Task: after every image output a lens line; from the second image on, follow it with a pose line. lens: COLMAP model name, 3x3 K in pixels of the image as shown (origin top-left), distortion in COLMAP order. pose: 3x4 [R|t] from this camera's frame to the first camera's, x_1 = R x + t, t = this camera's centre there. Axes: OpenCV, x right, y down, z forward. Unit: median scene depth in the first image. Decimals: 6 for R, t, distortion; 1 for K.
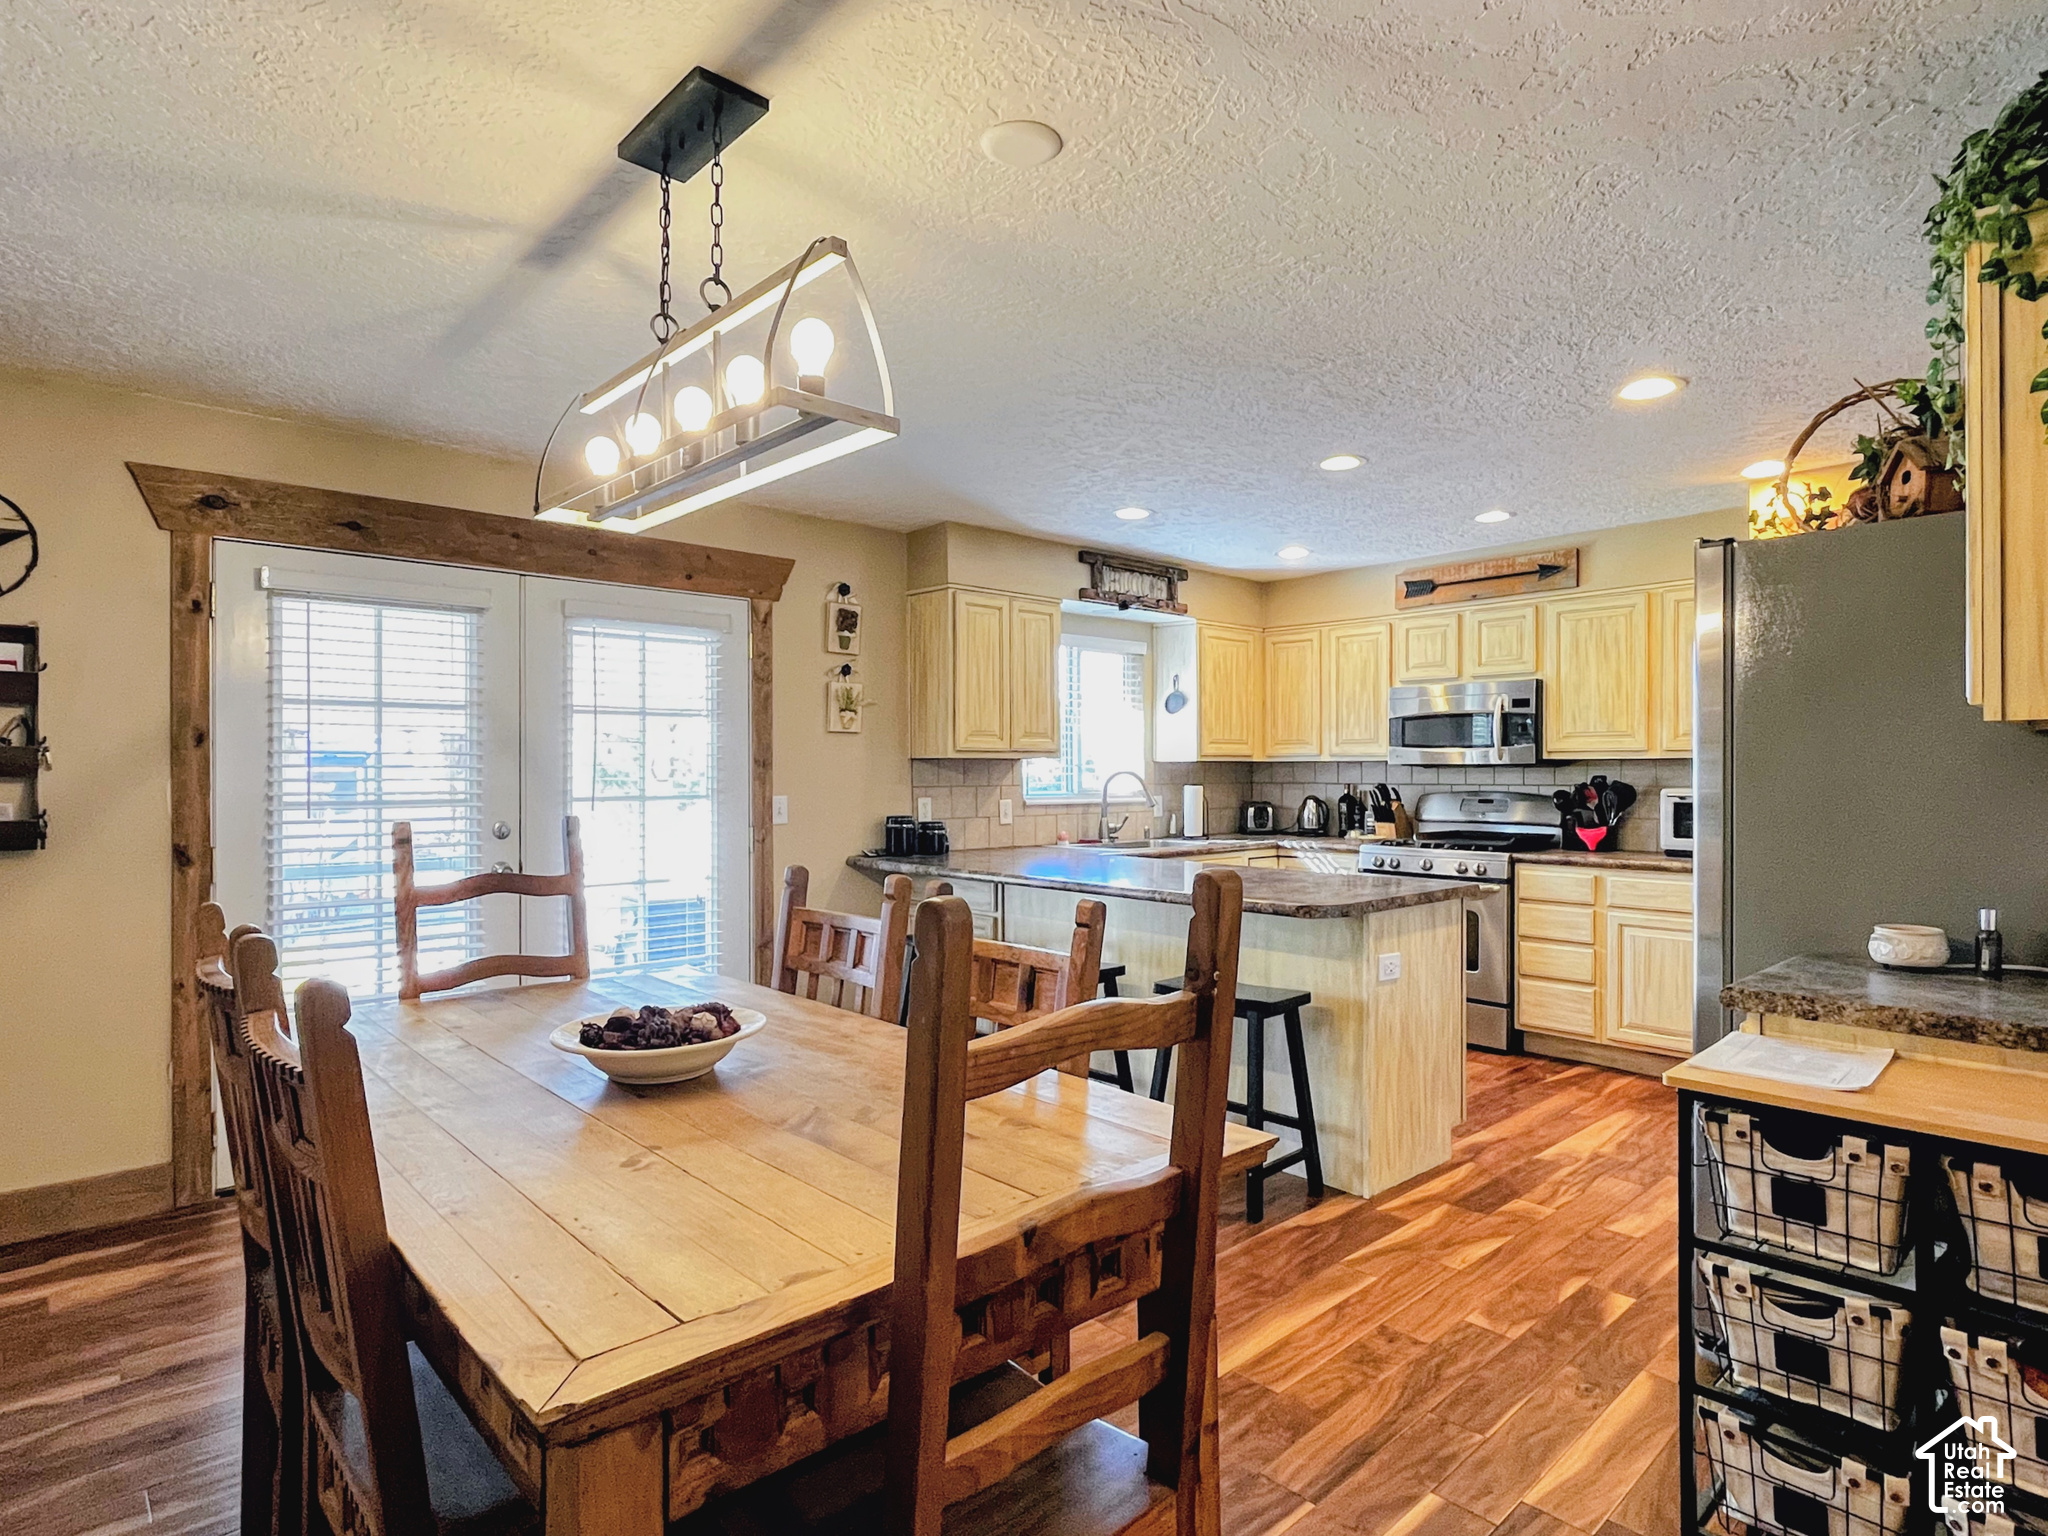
lens RADIAL K [[1093.1, 0, 1029.5], [0, 1093.1, 775.5], [0, 0, 1]] dist [-0.002553, -0.000254]
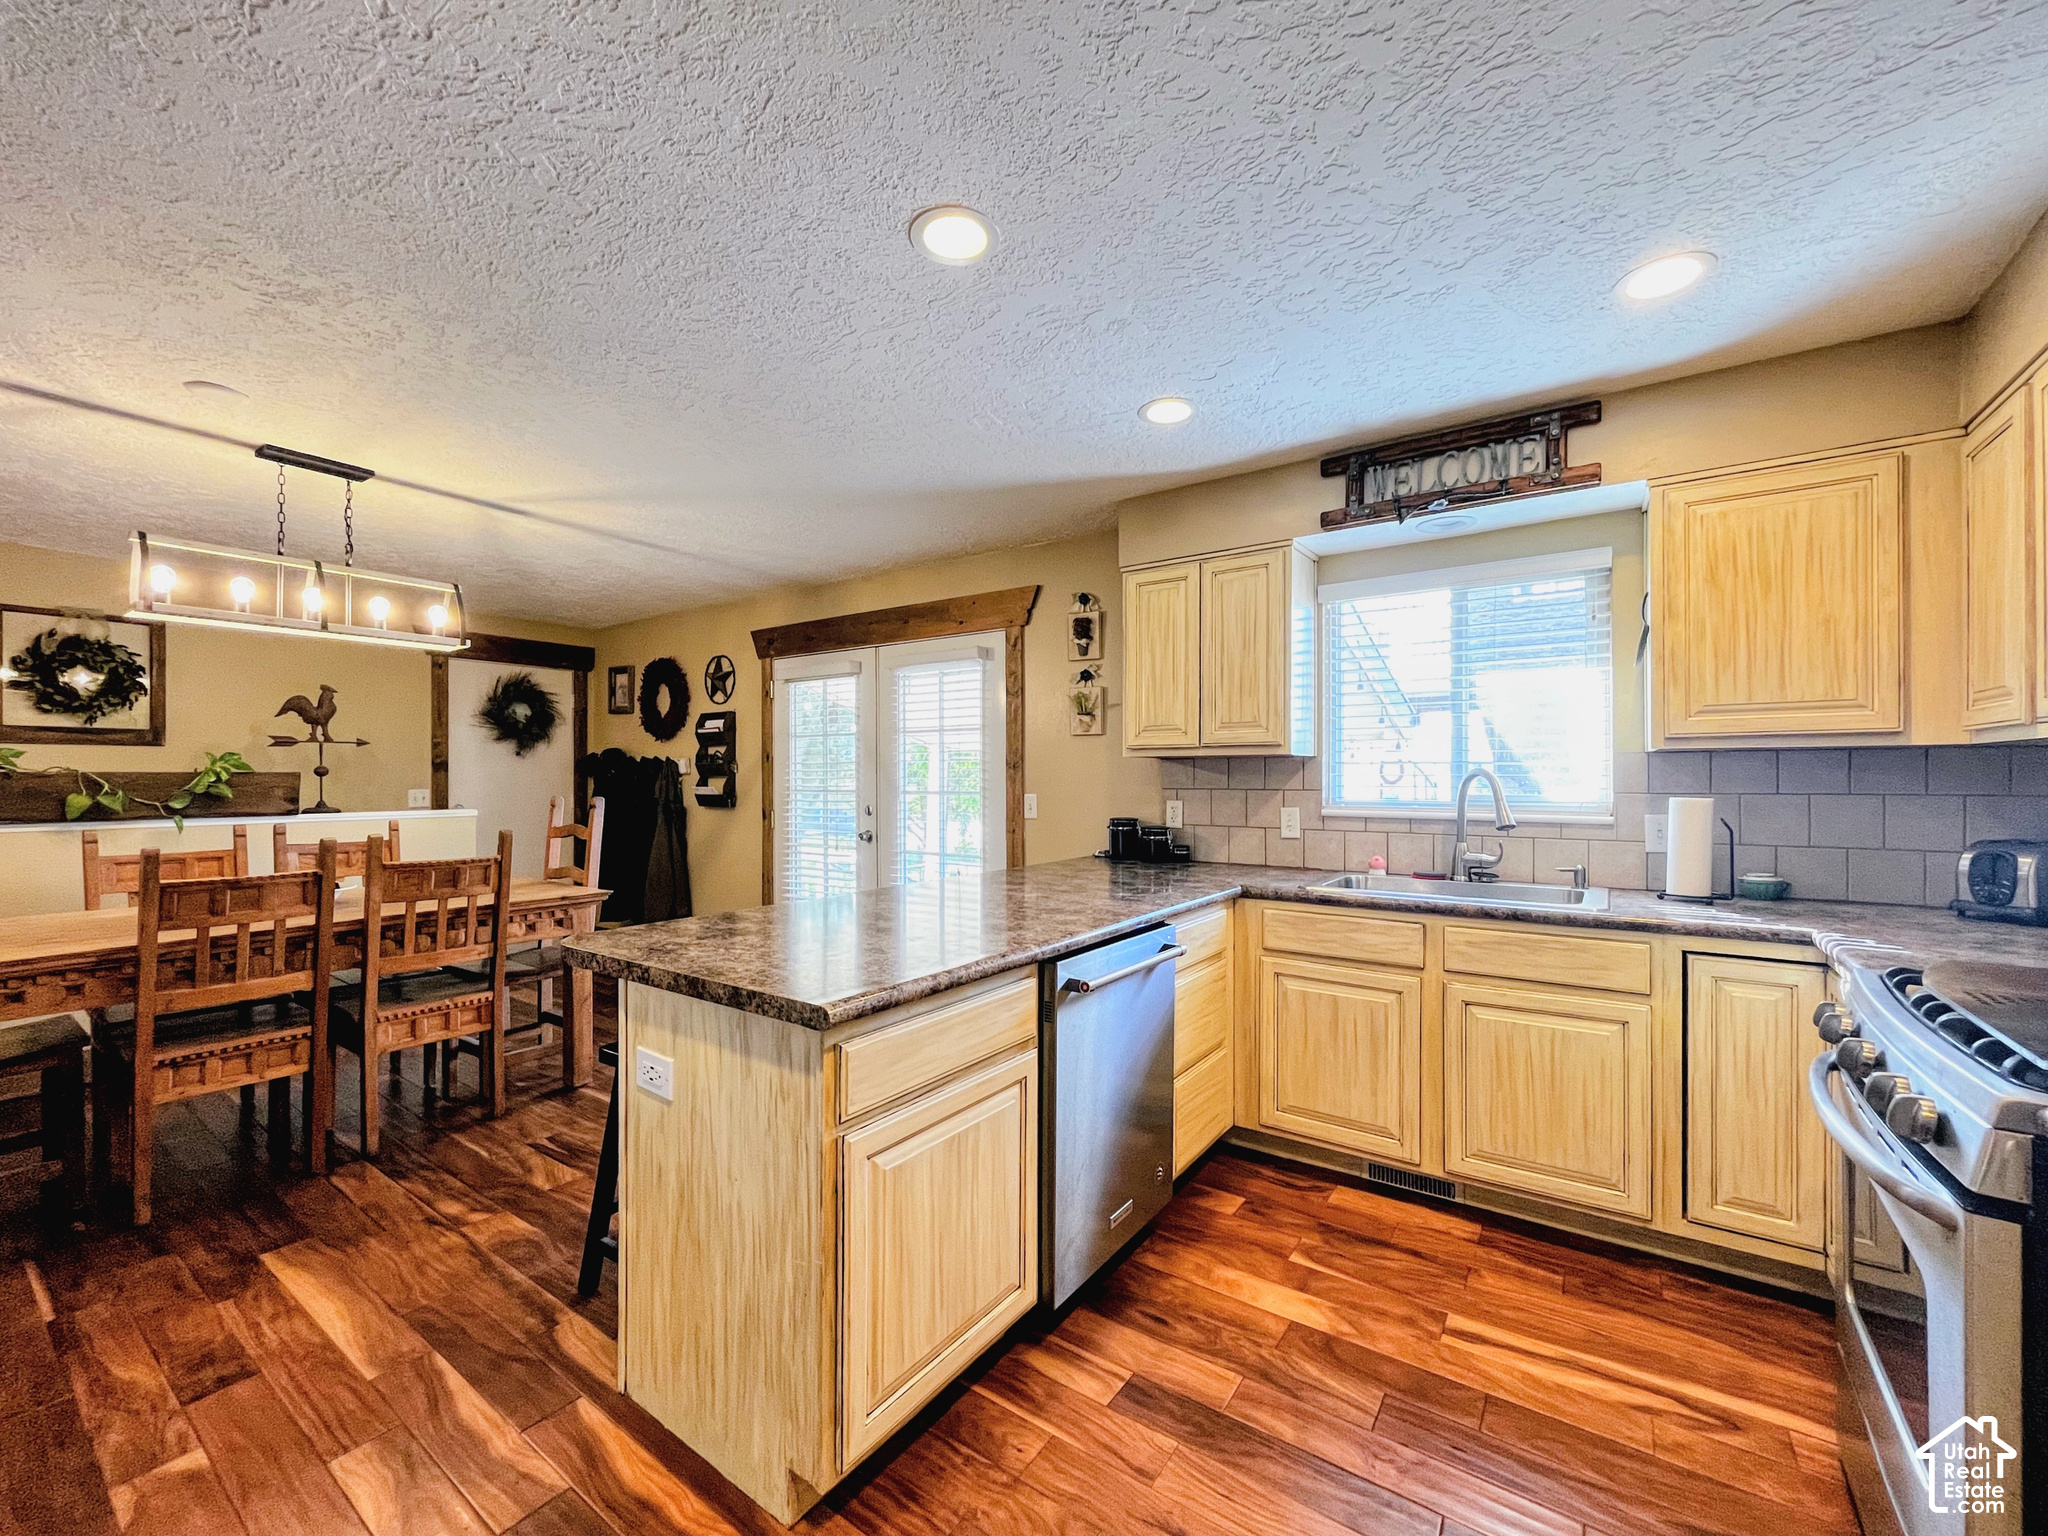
lens RADIAL K [[832.5, 0, 1030.7], [0, 832.5, 777.1], [0, 0, 1]] dist [-0.000614, 0.000007]
pose [[0.212544, 0.000865, -0.977151, 0.544608], [-0.003066, 0.999995, 0.000219, 0.000814], [0.977147, 0.002949, 0.212546, 0.707948]]
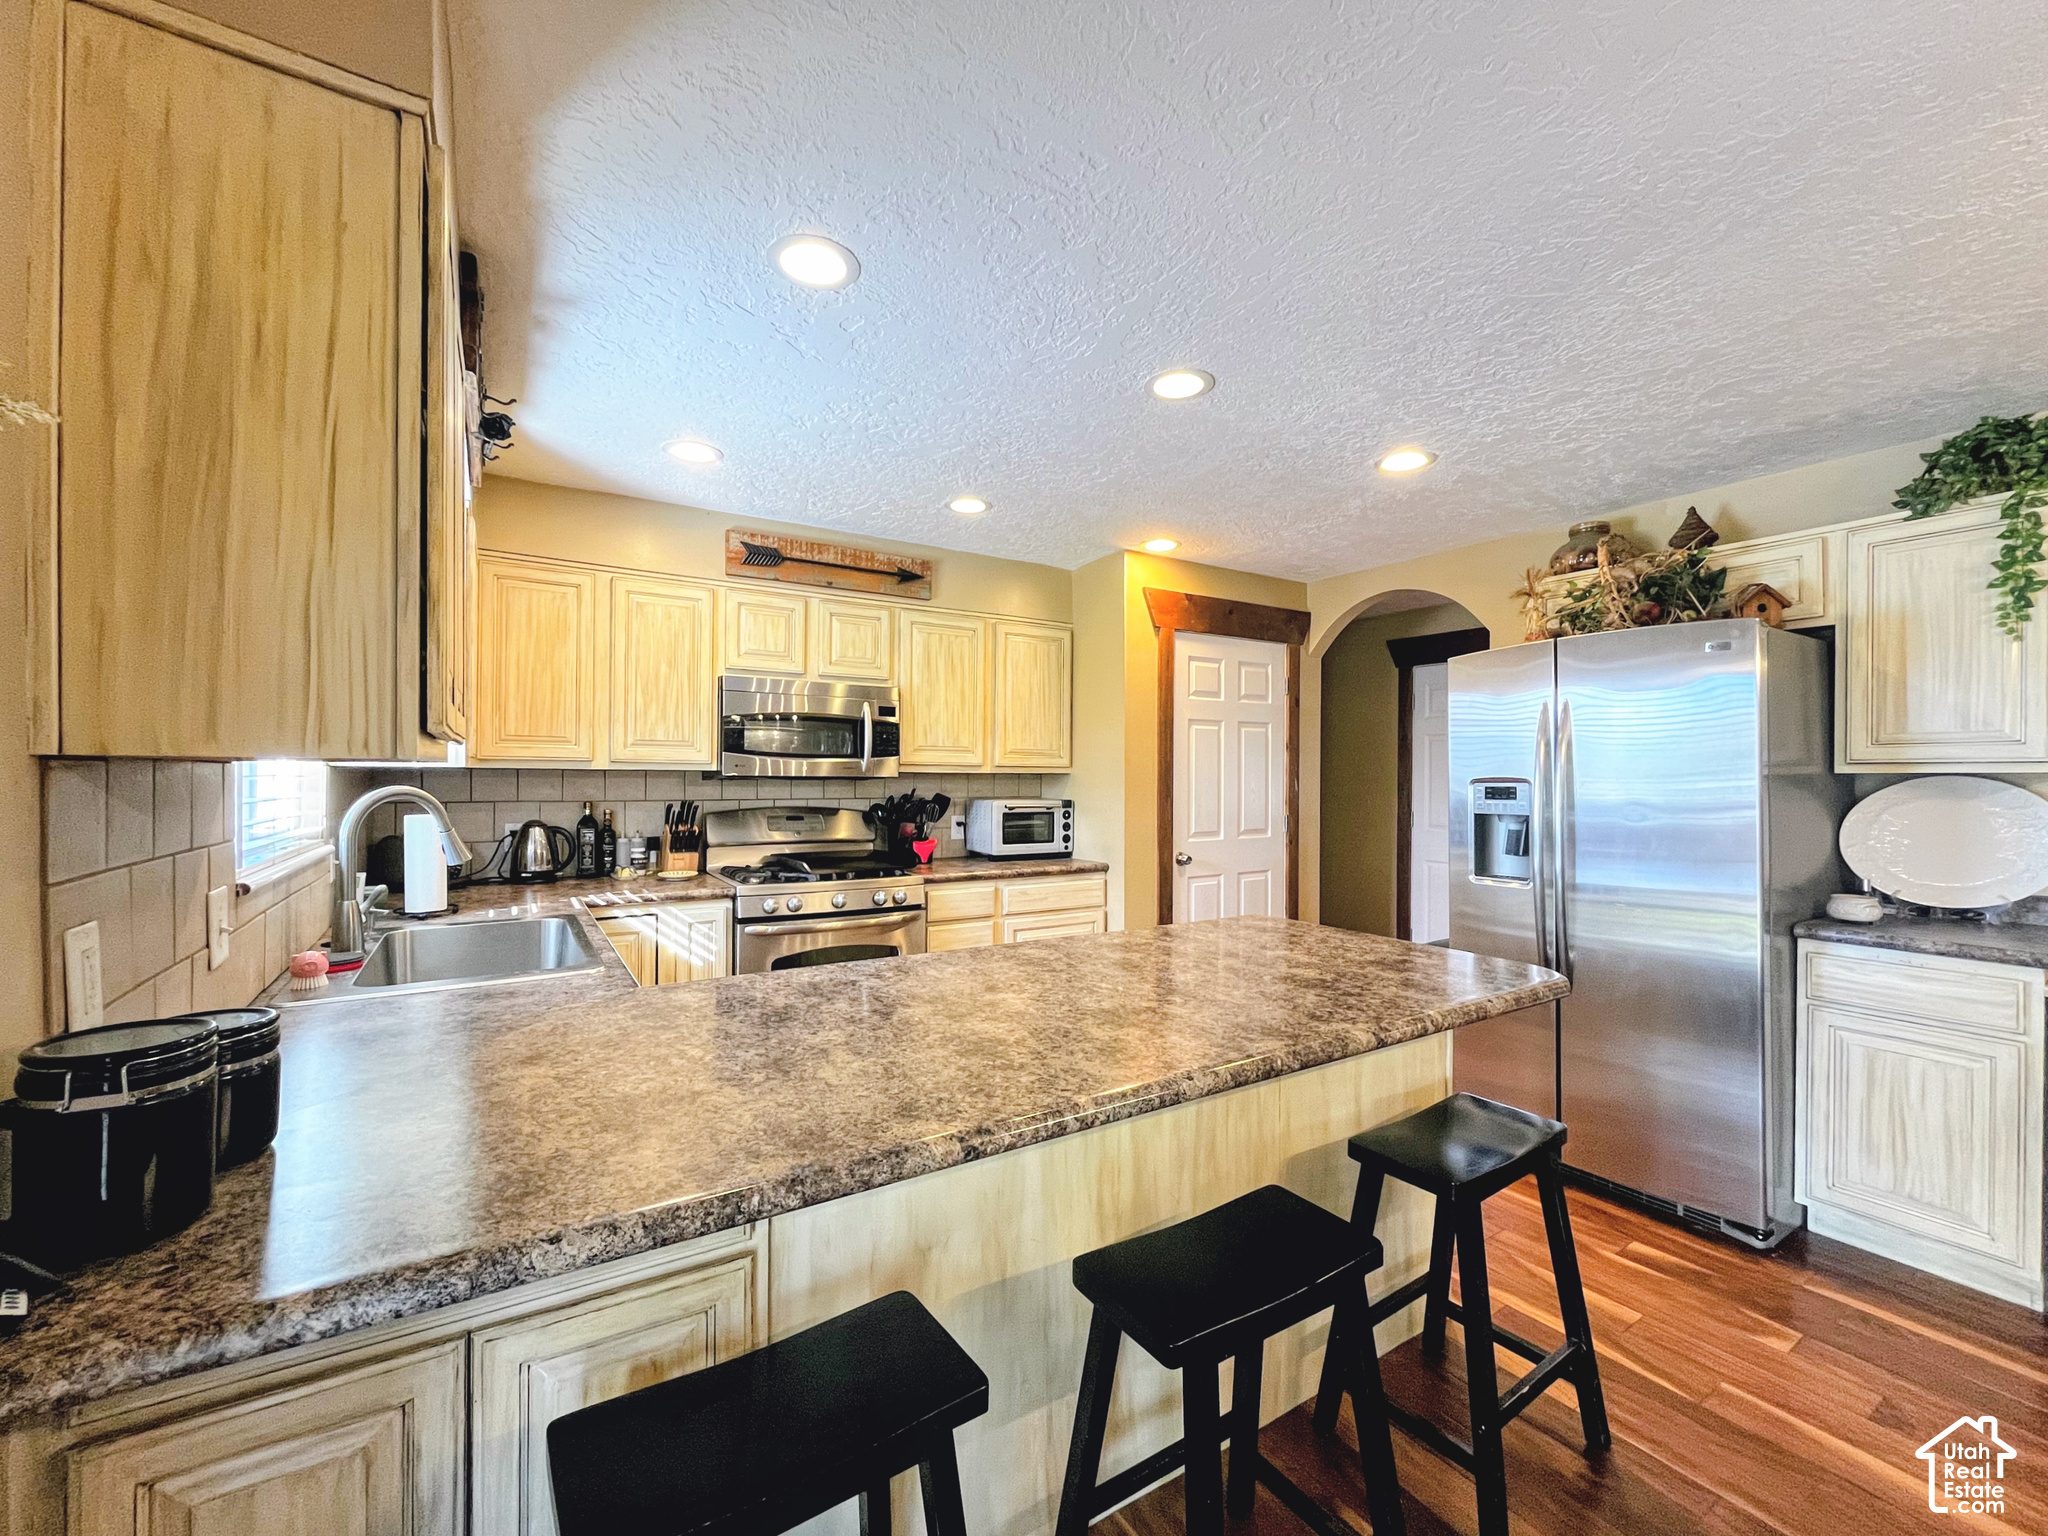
lens RADIAL K [[841.0, 0, 1030.1], [0, 841.0, 777.1], [0, 0, 1]] dist [-0.001589, -0.000453]
pose [[0.172643, -0.000782, 0.984984, -0.229921], [-0.005914, 0.999981, 0.001831, -0.012510], [-0.984967, -0.006141, 0.172635, 0.748558]]
